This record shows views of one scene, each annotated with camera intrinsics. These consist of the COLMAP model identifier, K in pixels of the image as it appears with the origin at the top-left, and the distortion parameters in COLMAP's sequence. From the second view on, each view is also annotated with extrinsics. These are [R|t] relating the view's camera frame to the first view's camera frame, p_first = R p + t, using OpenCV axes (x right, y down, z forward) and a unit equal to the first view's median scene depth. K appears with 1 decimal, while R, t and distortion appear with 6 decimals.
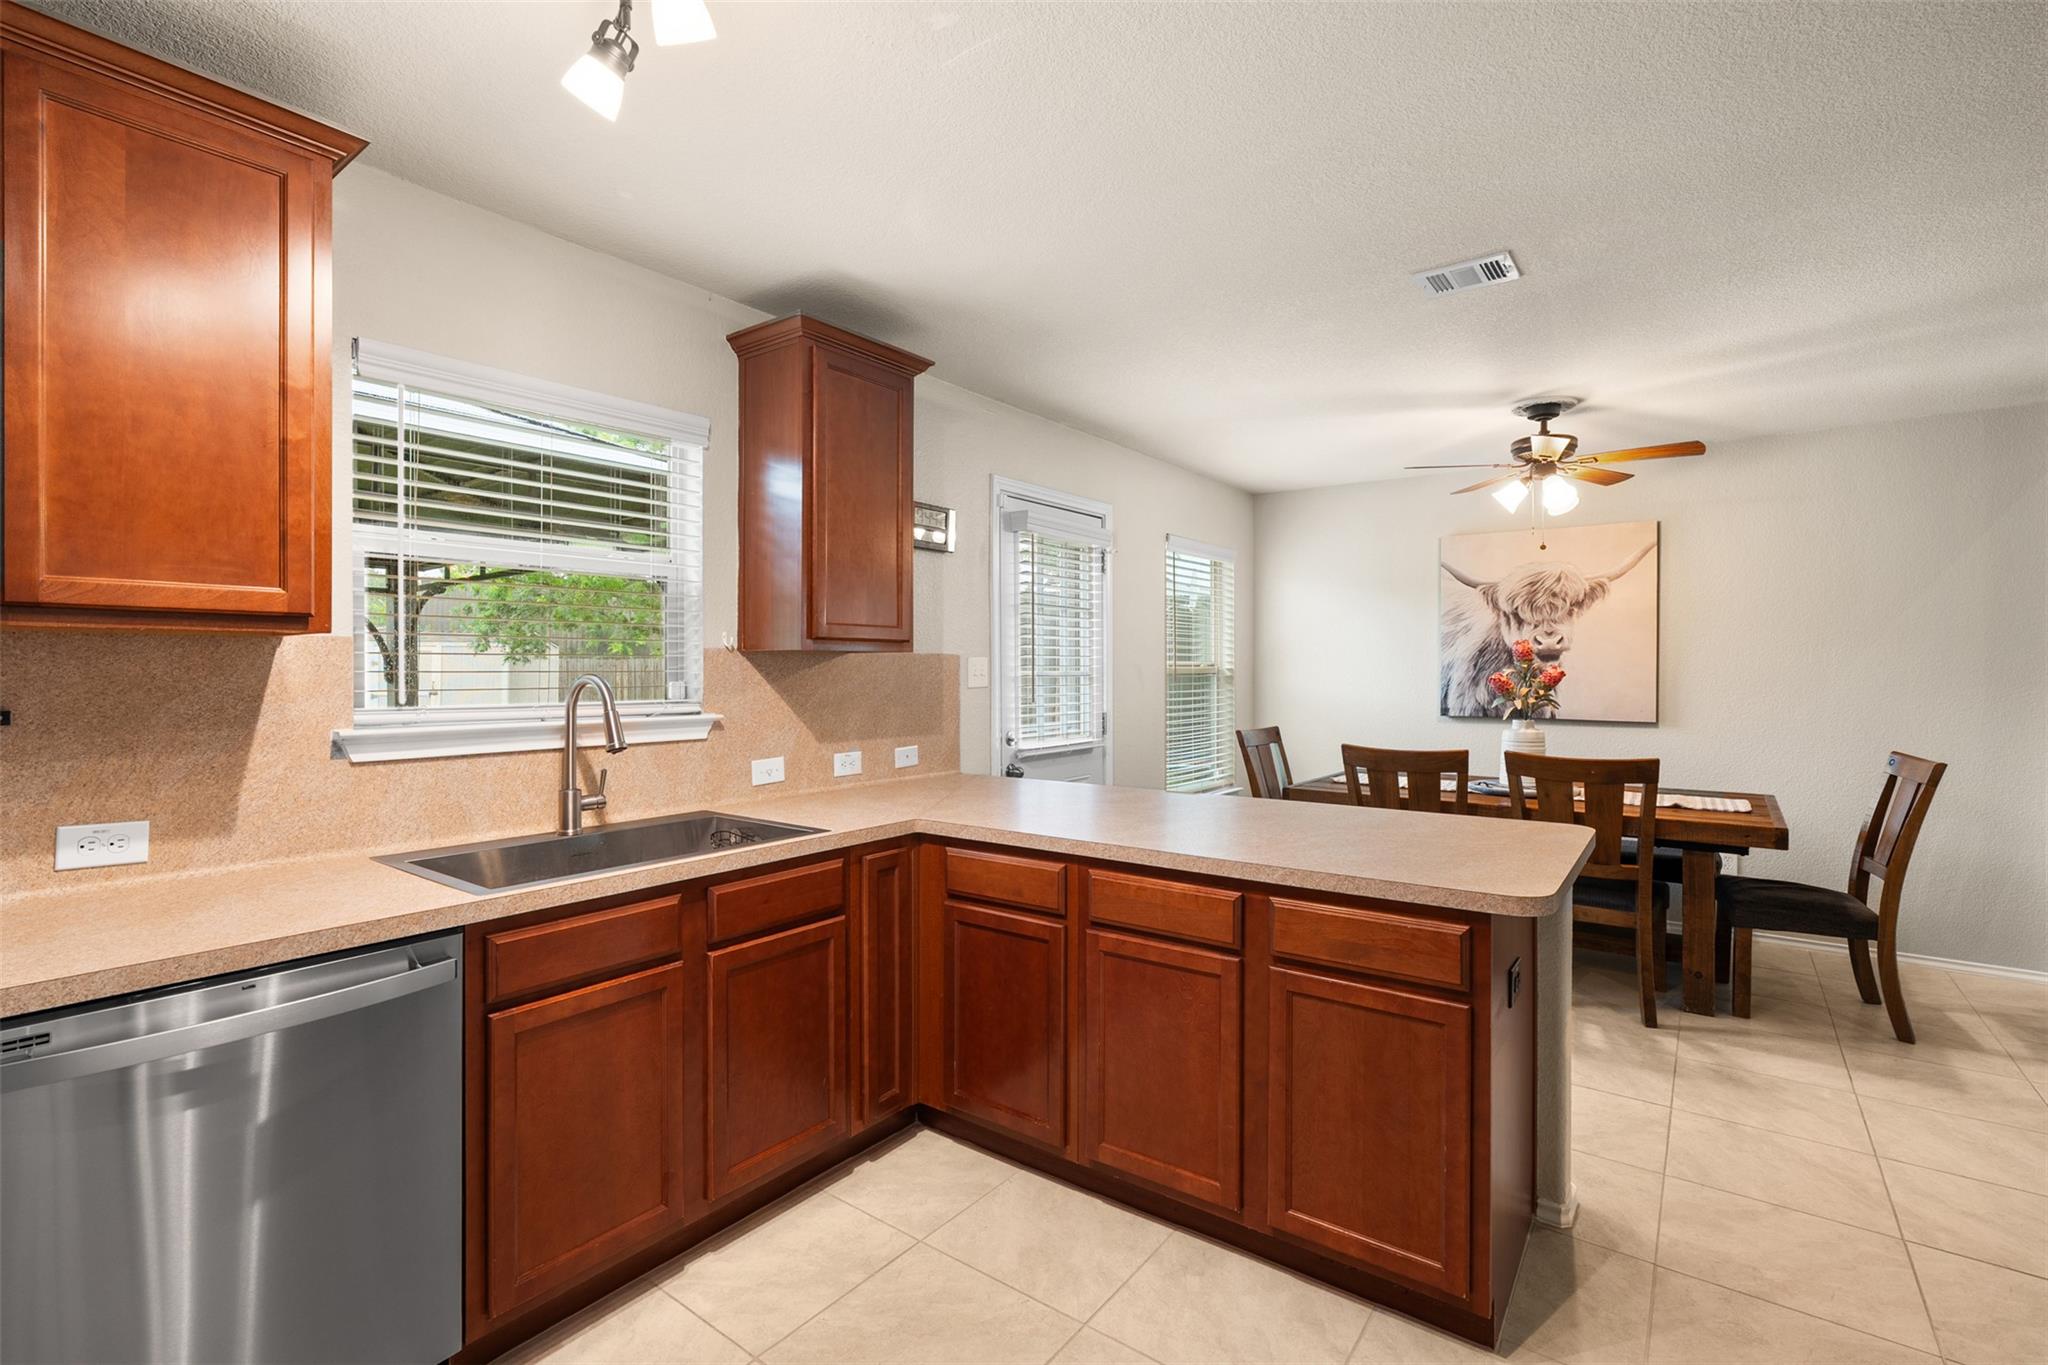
lens RADIAL K [[918.6, 0, 1035.3], [0, 918.6, 671.9], [0, 0, 1]] dist [-0.006607, 0.002238]
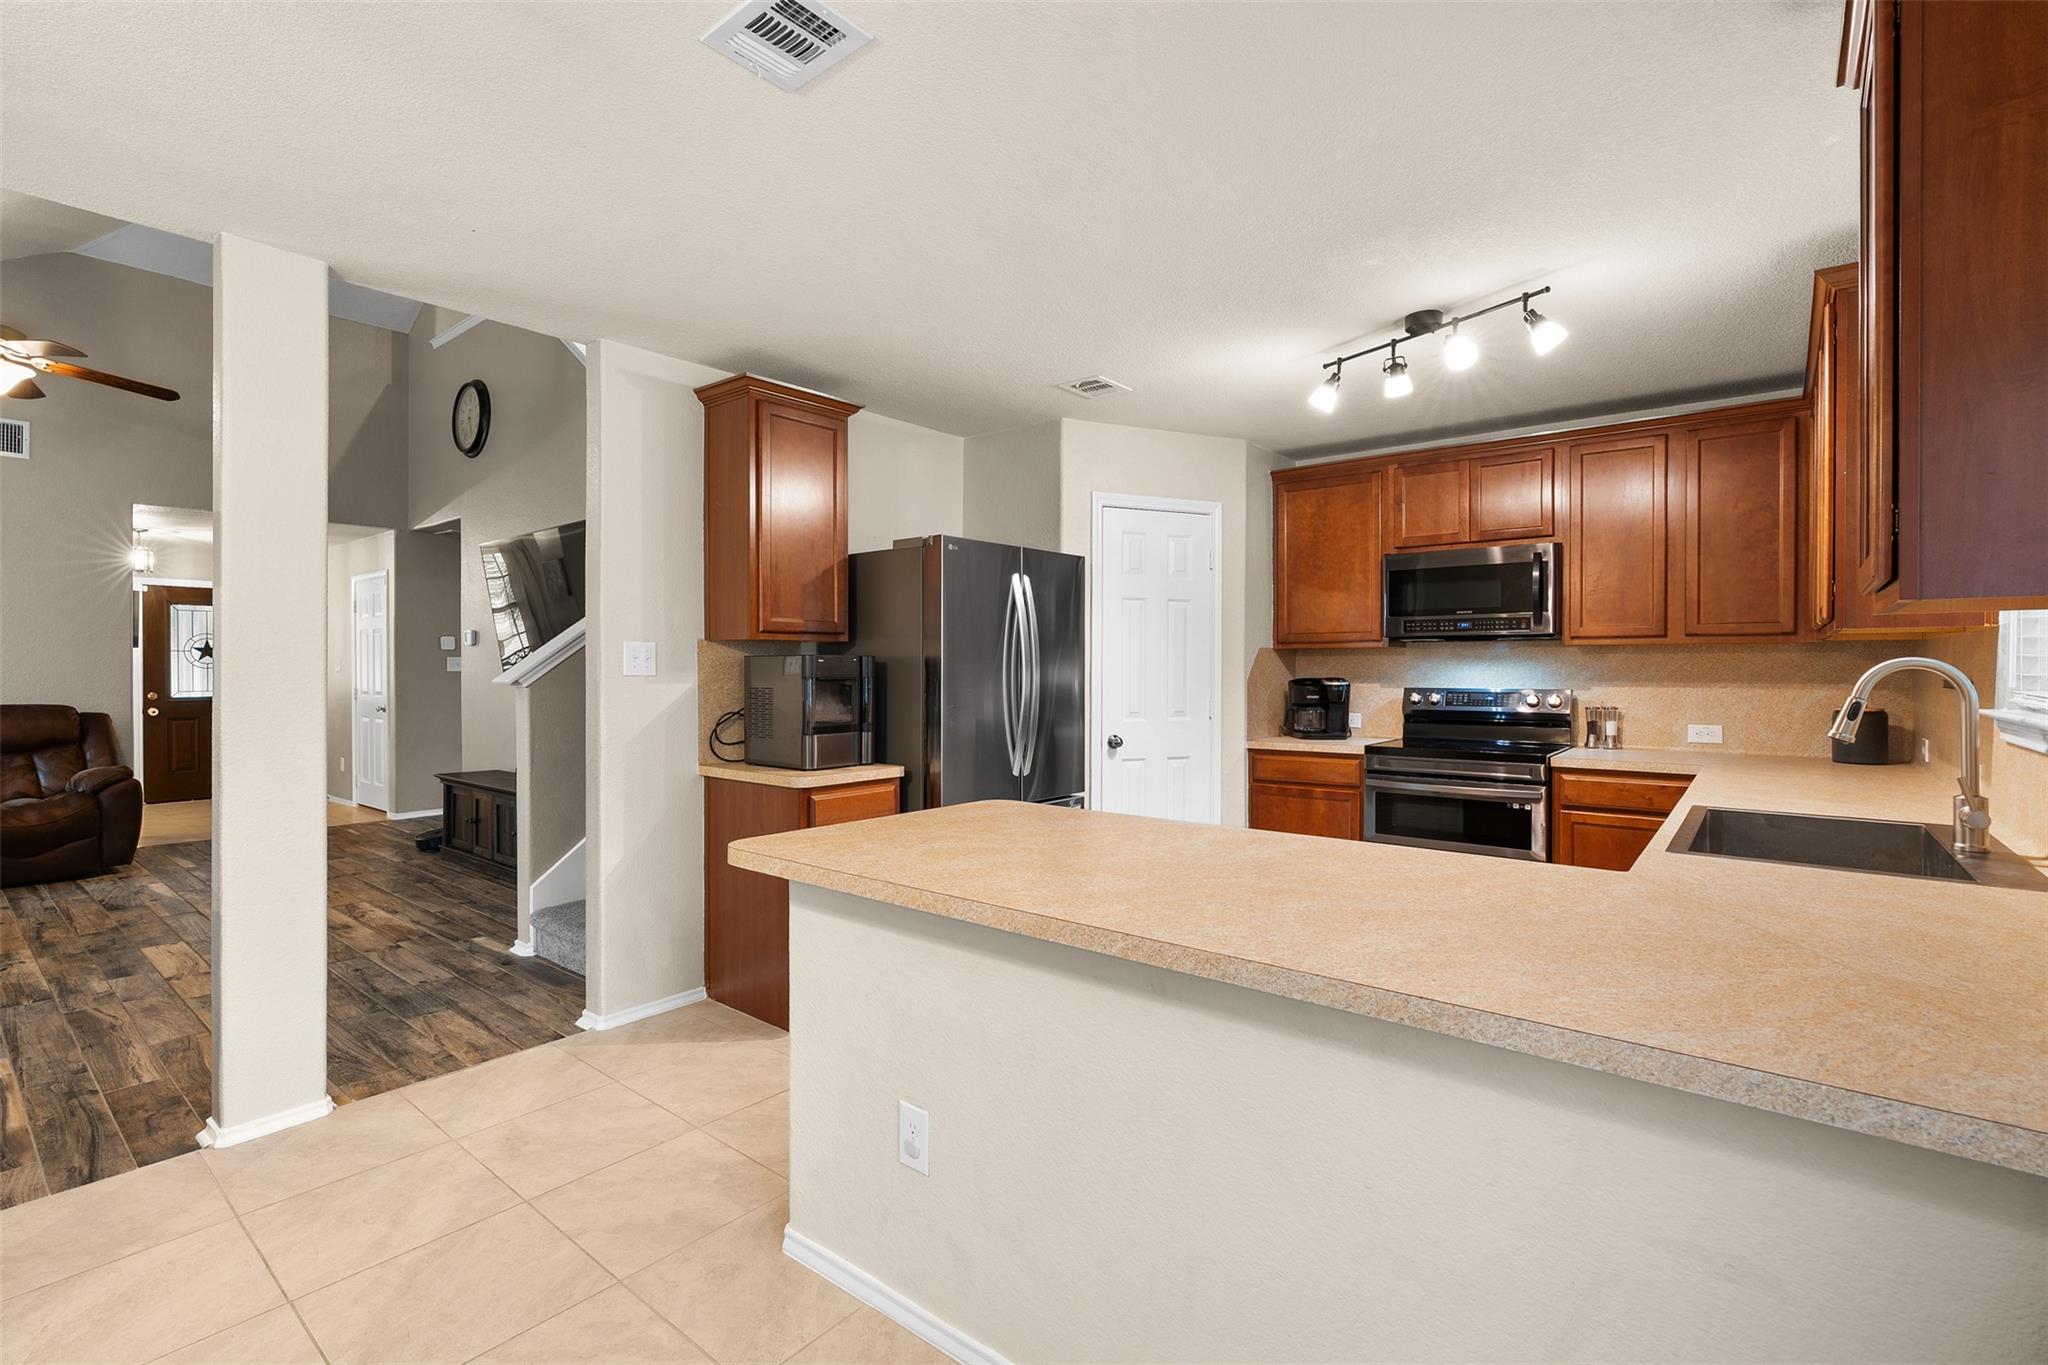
lens RADIAL K [[918.6, 0, 1043.8], [0, 918.6, 679.1], [0, 0, 1]] dist [-0.006607, 0.002238]
pose [[-0.999424, -0.000558, 0.033926, 0.192123], [-0.000009, 0.999869, 0.016167, 0.005081], [-0.033931, 0.016157, -0.999294, 1.203609]]
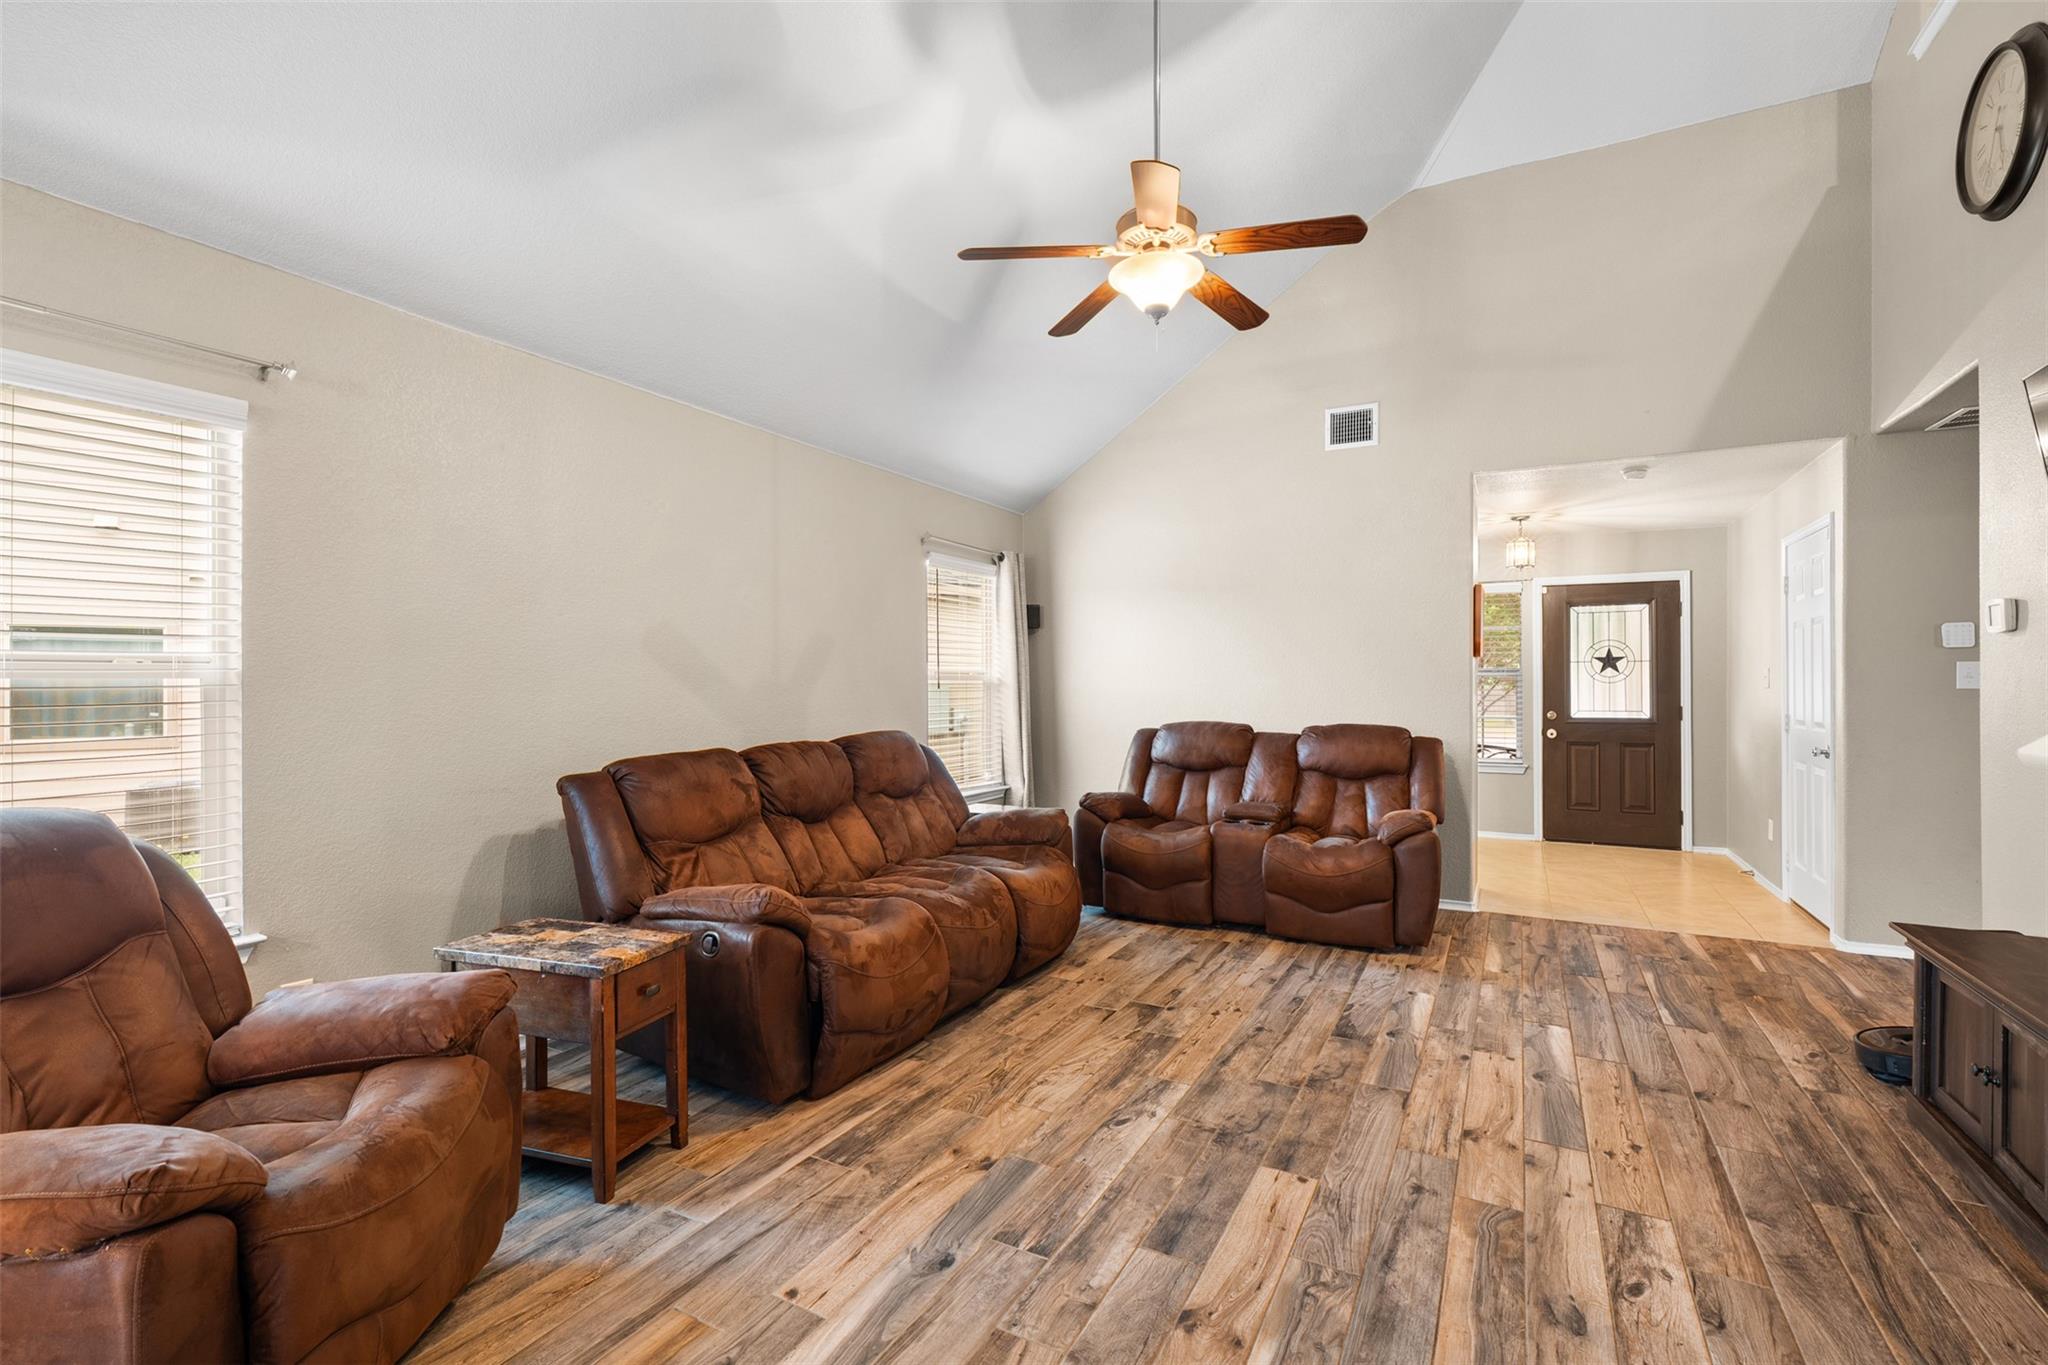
lens RADIAL K [[918.6, 0, 1016.1], [0, 918.6, 679.6], [0, 0, 1]] dist [-0.006607, 0.002238]
pose [[-0.134846, 0.002837, 0.990862, 0.738342], [0.003927, 0.999990, -0.002329, 0.008798], [-0.990859, 0.003577, -0.134856, 0.347275]]
